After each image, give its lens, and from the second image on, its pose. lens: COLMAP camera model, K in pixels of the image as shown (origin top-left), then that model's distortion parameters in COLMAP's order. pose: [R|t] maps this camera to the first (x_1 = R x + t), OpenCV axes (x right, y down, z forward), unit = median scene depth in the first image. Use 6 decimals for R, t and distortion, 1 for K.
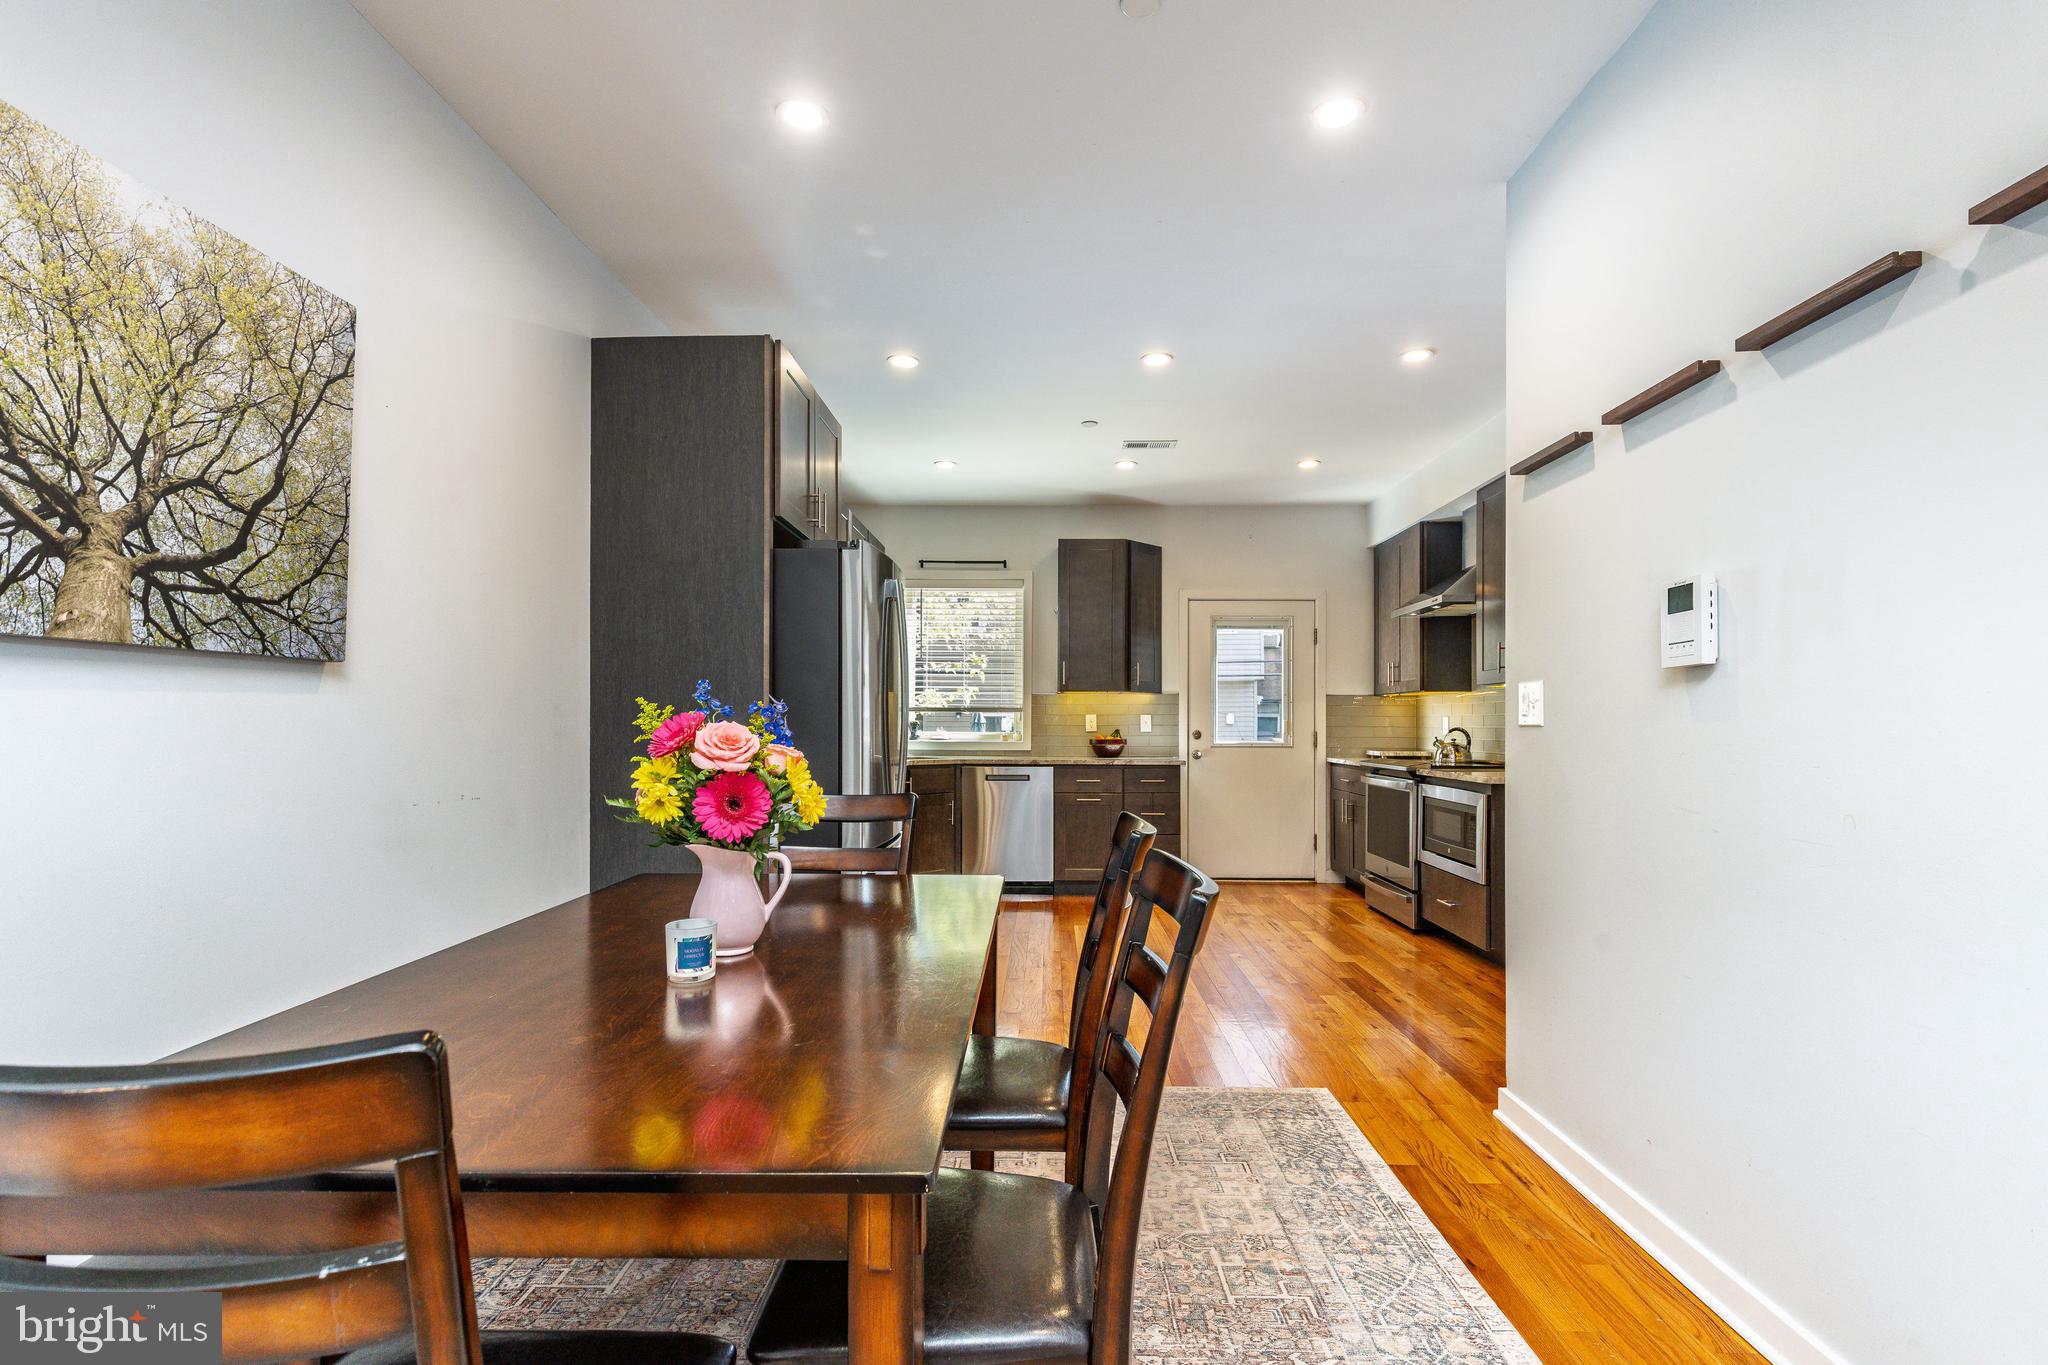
lens RADIAL K [[919.2, 0, 1047.0], [0, 919.2, 709.1], [0, 0, 1]] dist [-0.004628, 0.000363]
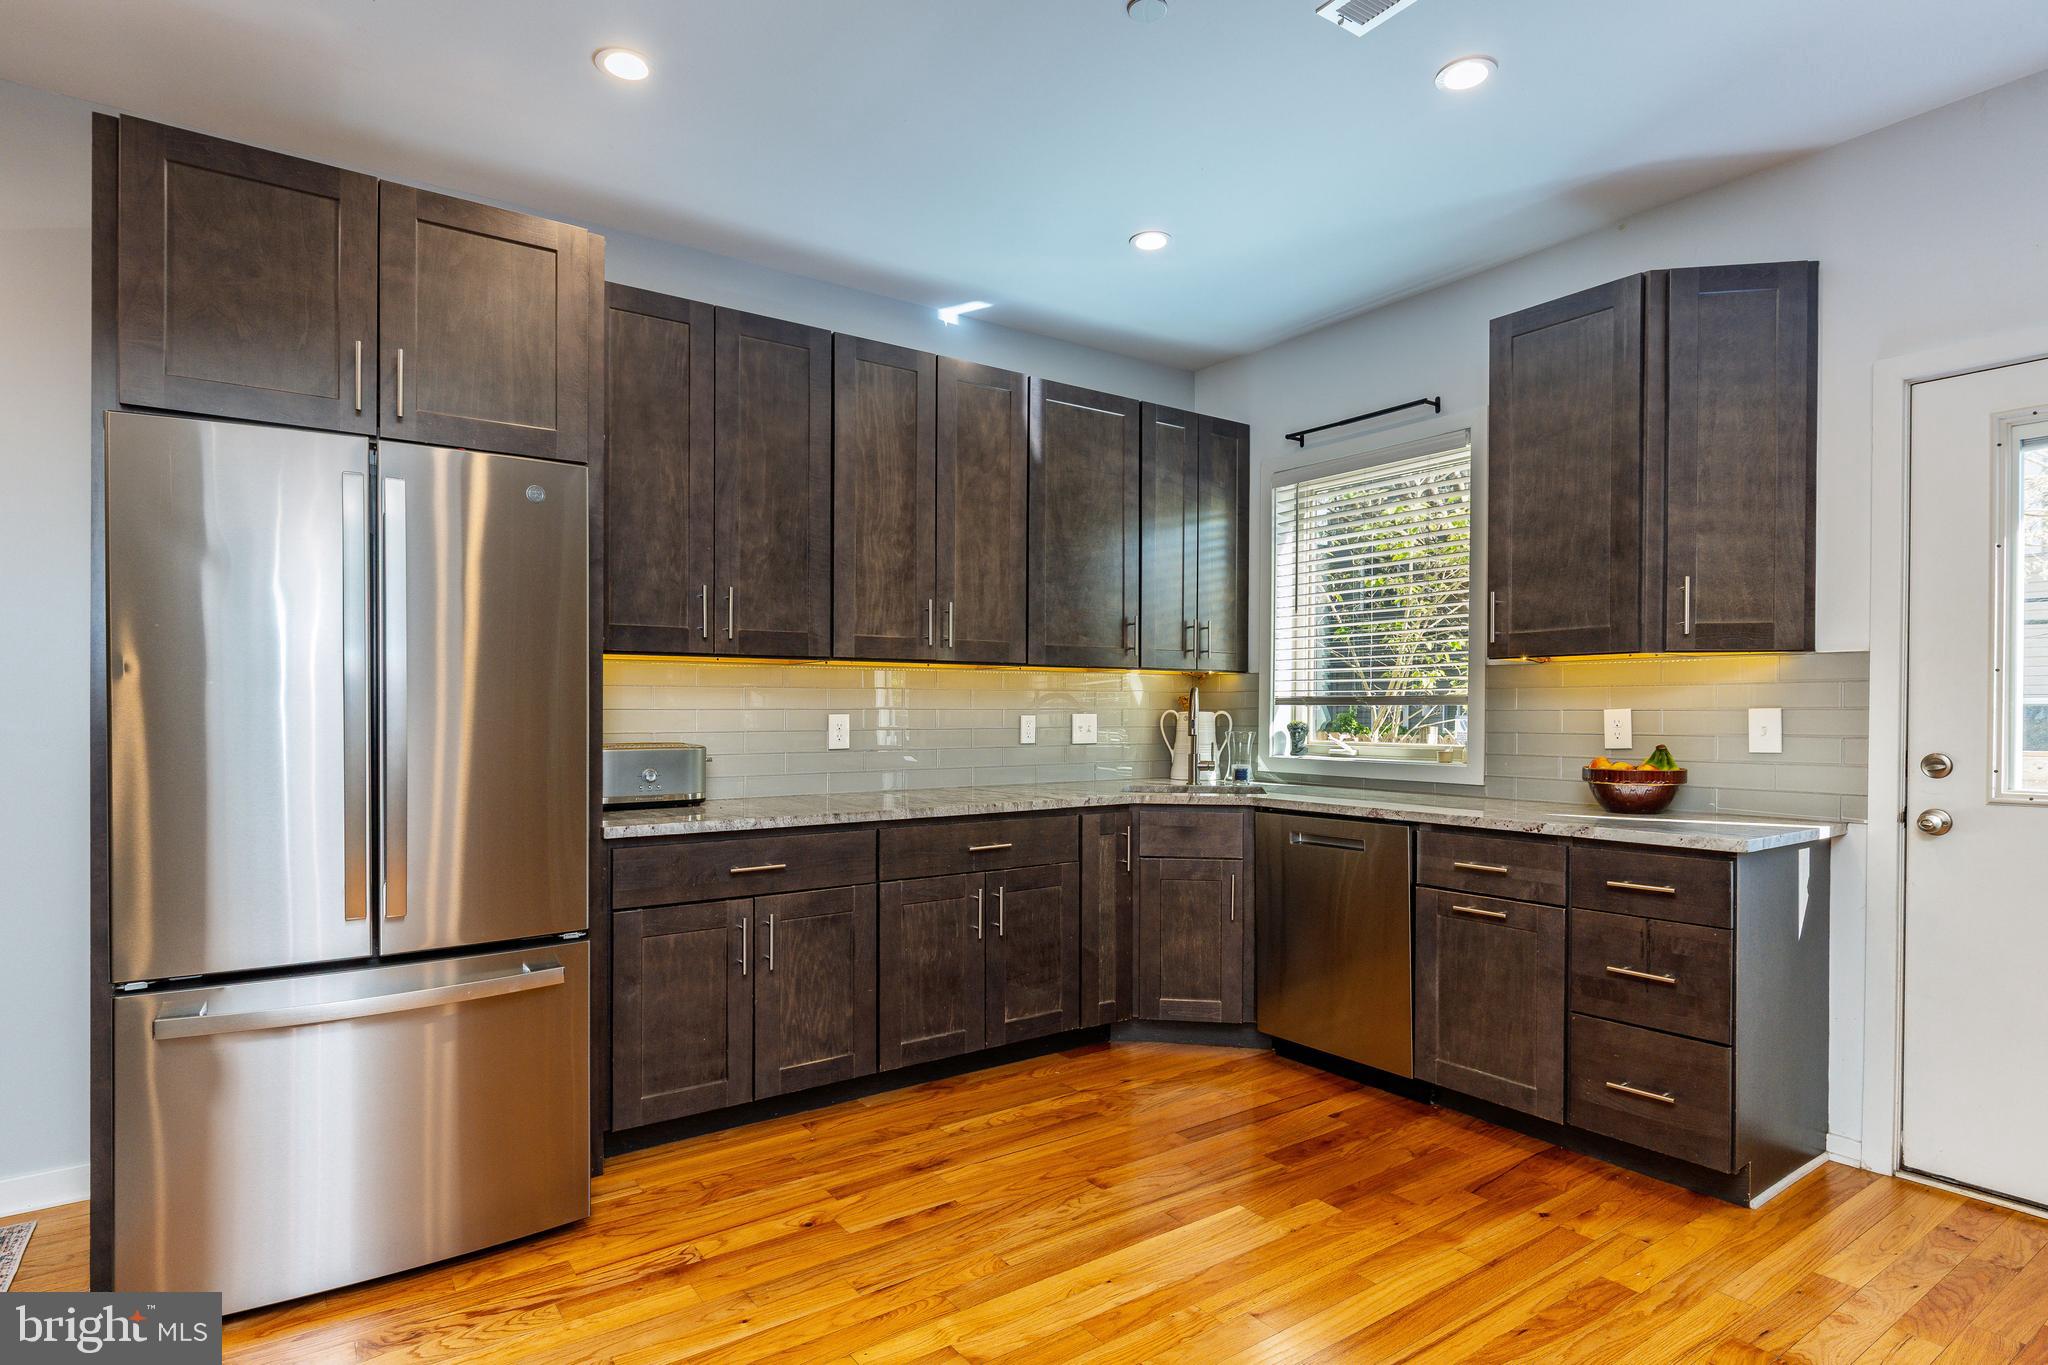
lens RADIAL K [[1051.9, 0, 1048.2], [0, 1051.9, 749.5], [0, 0, 1]] dist [0.000520, -0.000661]
pose [[0.573327, 0.027418, -0.818868, 0.318091], [0.015779, 0.998885, 0.044494, -0.001752], [0.819175, -0.038430, 0.572255, 0.532295]]
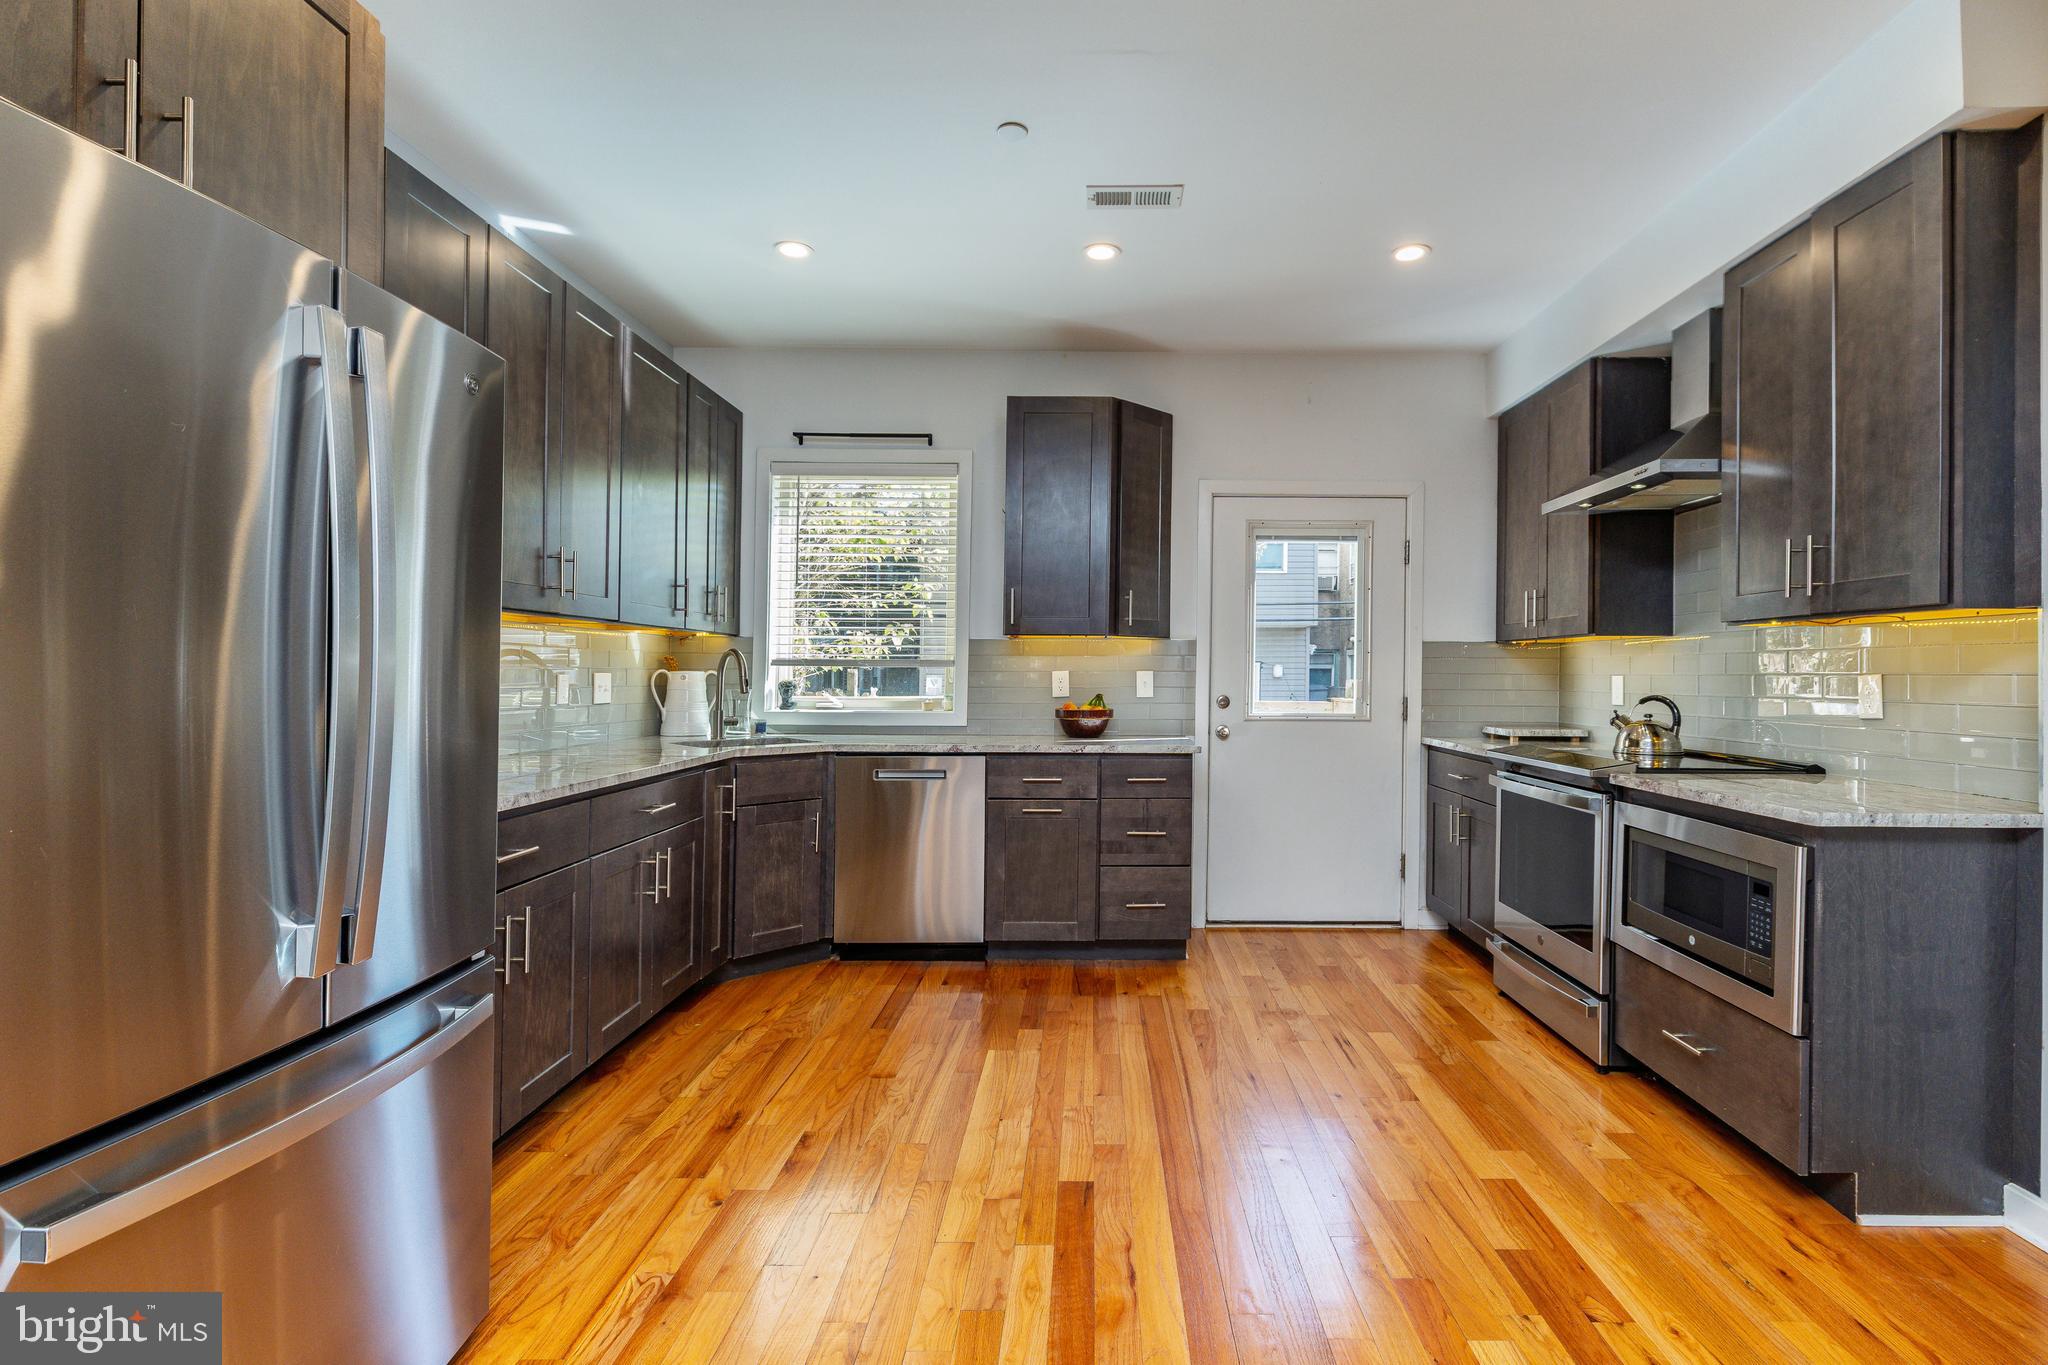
lens RADIAL K [[966.9, 0, 1063.5], [0, 966.9, 706.4], [0, 0, 1]] dist [0.012823, -0.000424]
pose [[0.999707, 0.002192, -0.024113, 0.071113], [-0.000977, 0.998735, 0.050266, -0.004120], [0.024193, -0.050228, 0.998445, 0.332565]]
